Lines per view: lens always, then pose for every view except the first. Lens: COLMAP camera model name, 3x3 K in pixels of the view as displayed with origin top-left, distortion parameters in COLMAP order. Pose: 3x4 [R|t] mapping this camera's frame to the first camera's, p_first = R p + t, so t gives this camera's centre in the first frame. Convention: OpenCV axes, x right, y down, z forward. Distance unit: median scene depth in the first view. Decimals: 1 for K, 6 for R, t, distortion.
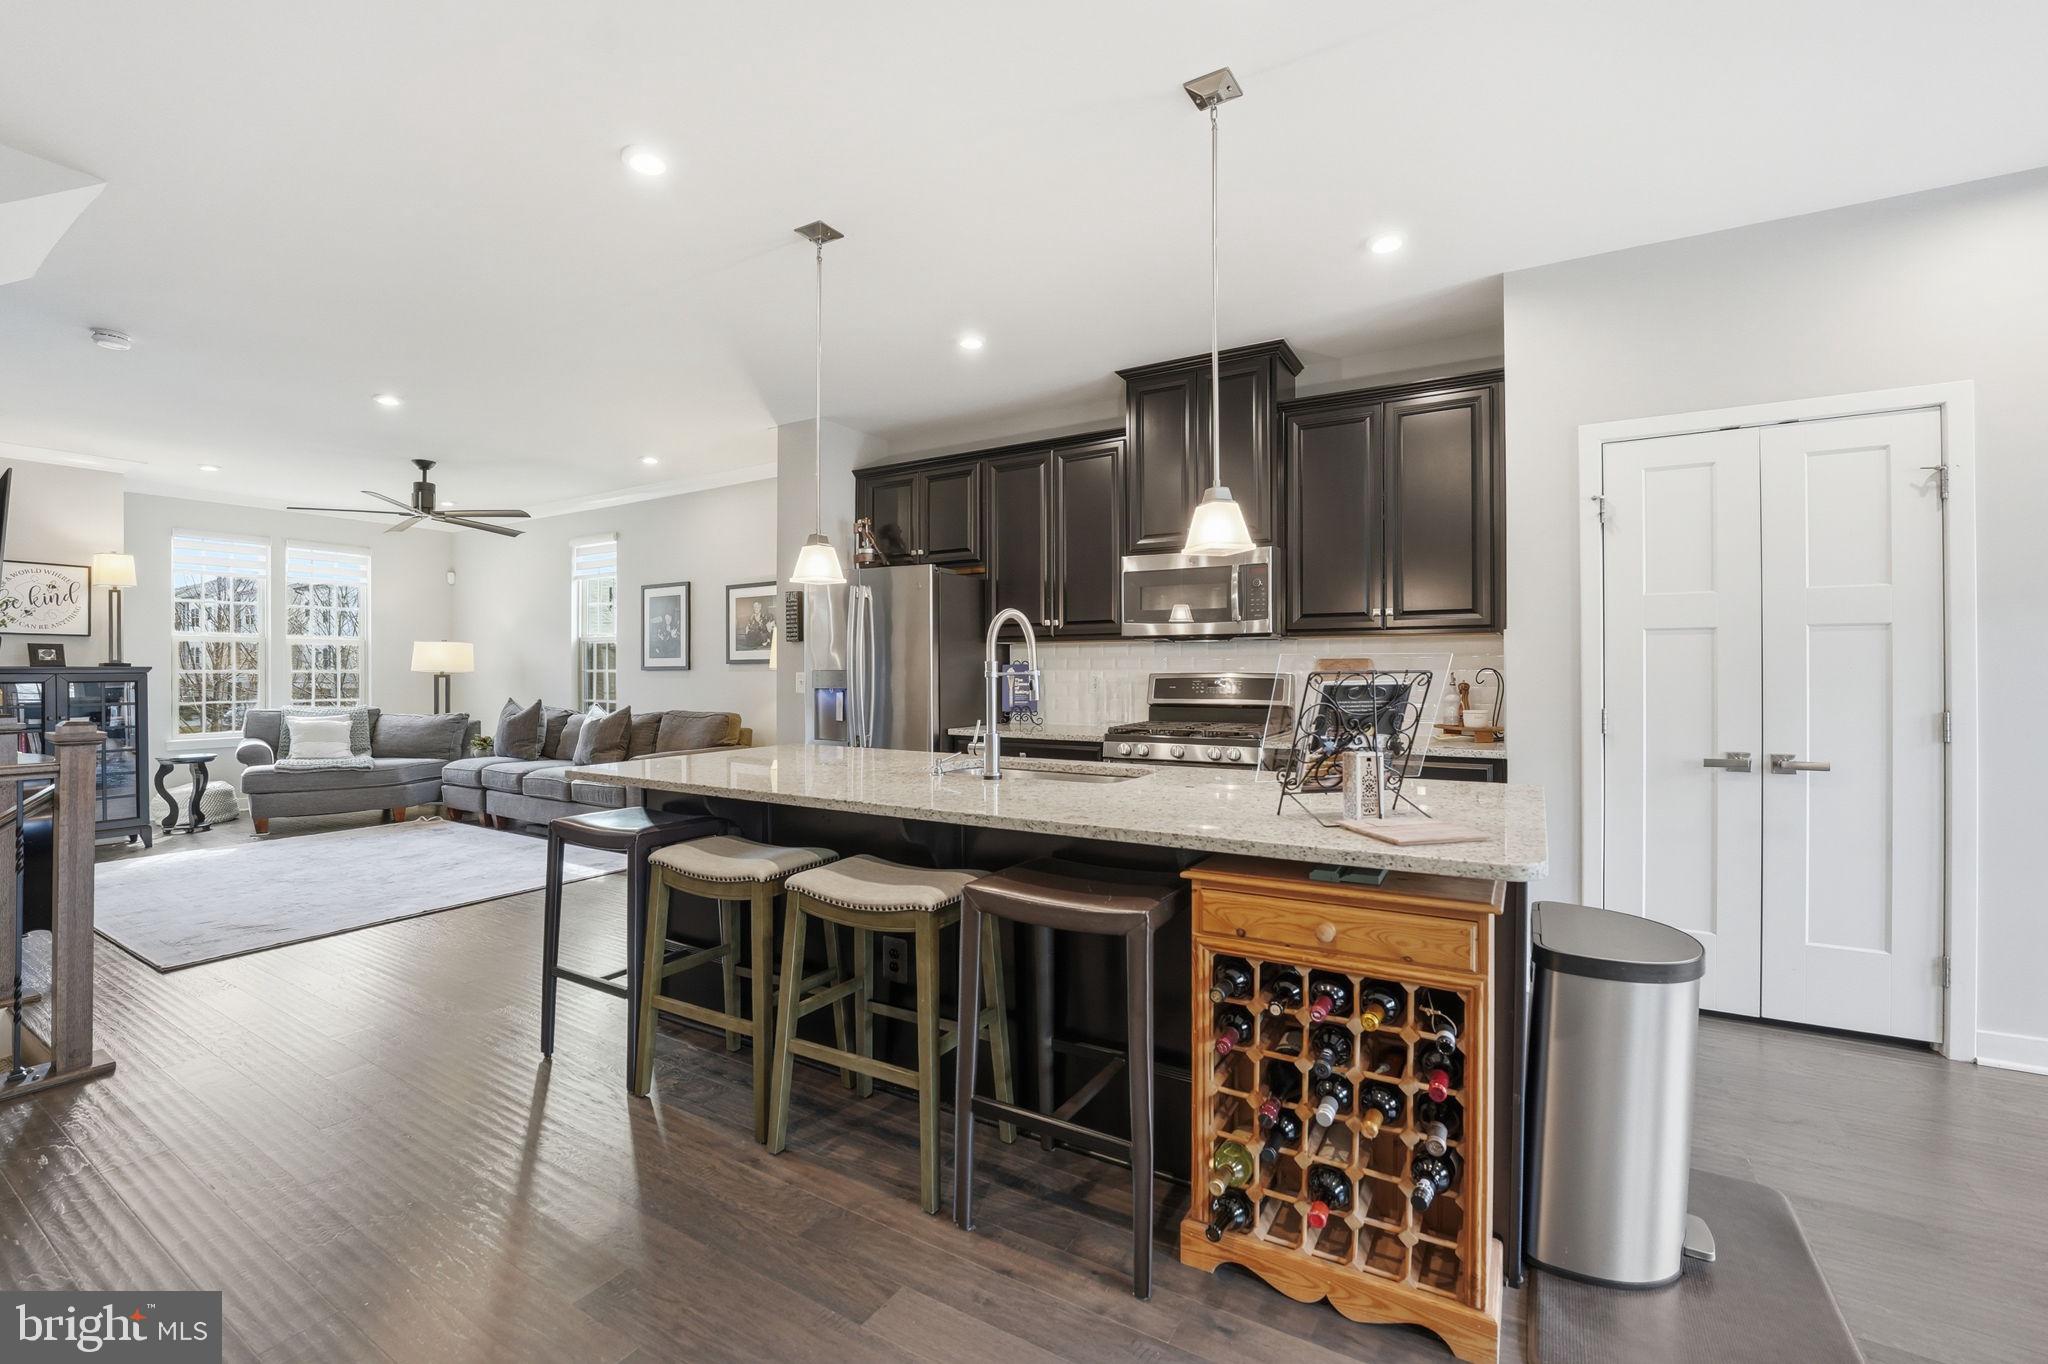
lens RADIAL K [[838.4, 0, 1029.5], [0, 838.4, 675.2], [0, 0, 1]] dist [-0.014556, 0.000193]
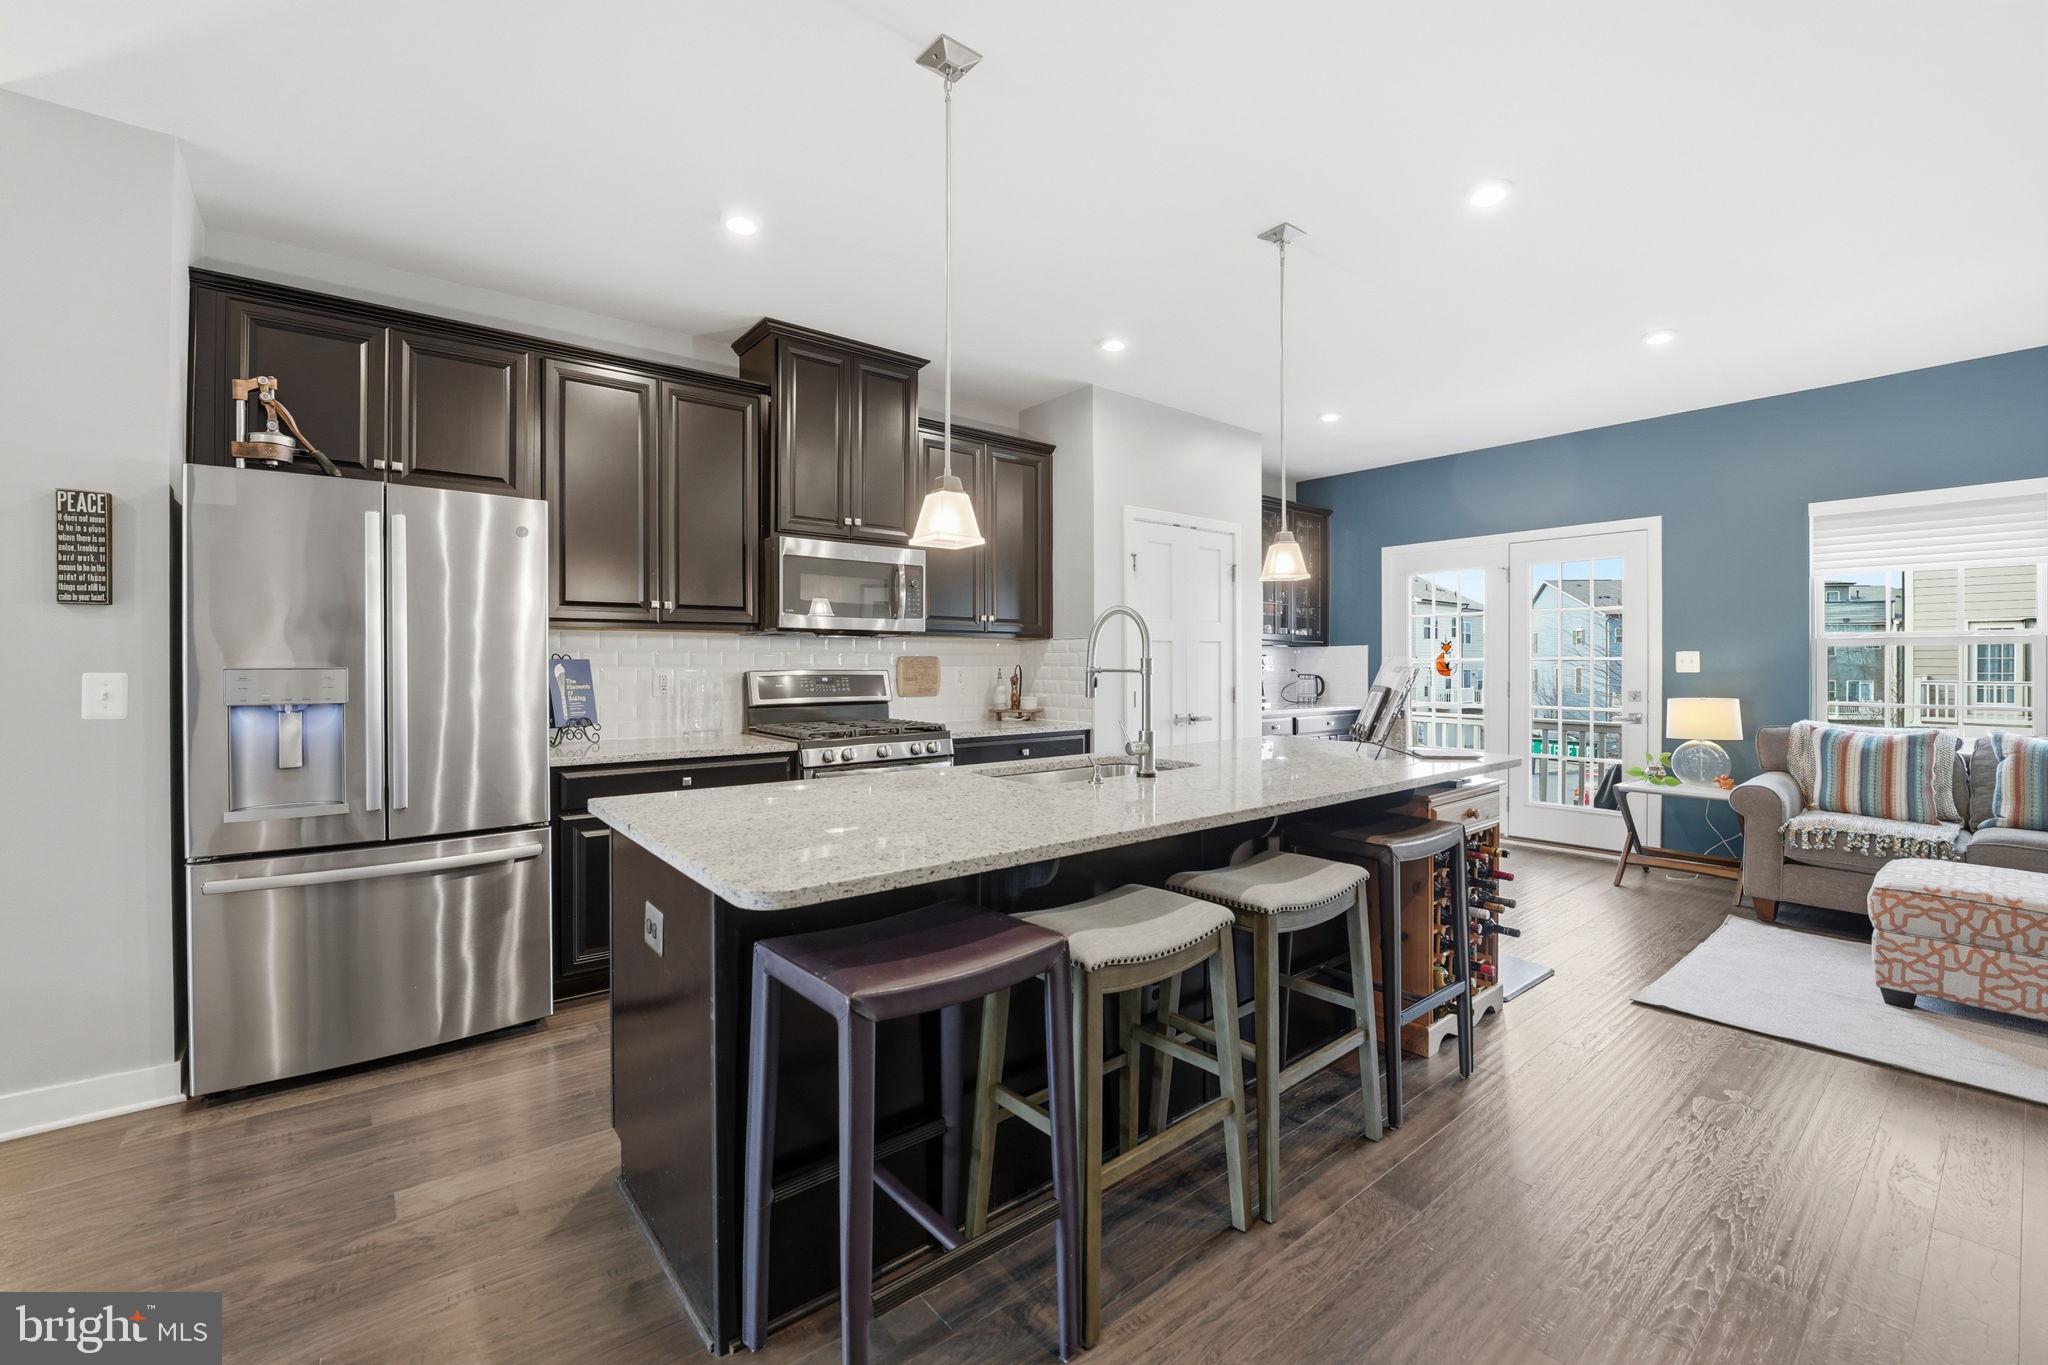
lens RADIAL K [[838.4, 0, 1024.6], [0, 838.4, 669.2], [0, 0, 1]] dist [-0.014556, 0.000193]
pose [[0.359095, -0.007323, 0.933272, -0.633938], [0.006134, 0.999966, 0.005486, -0.007317], [-0.933281, 0.003755, 0.359127, 0.475887]]
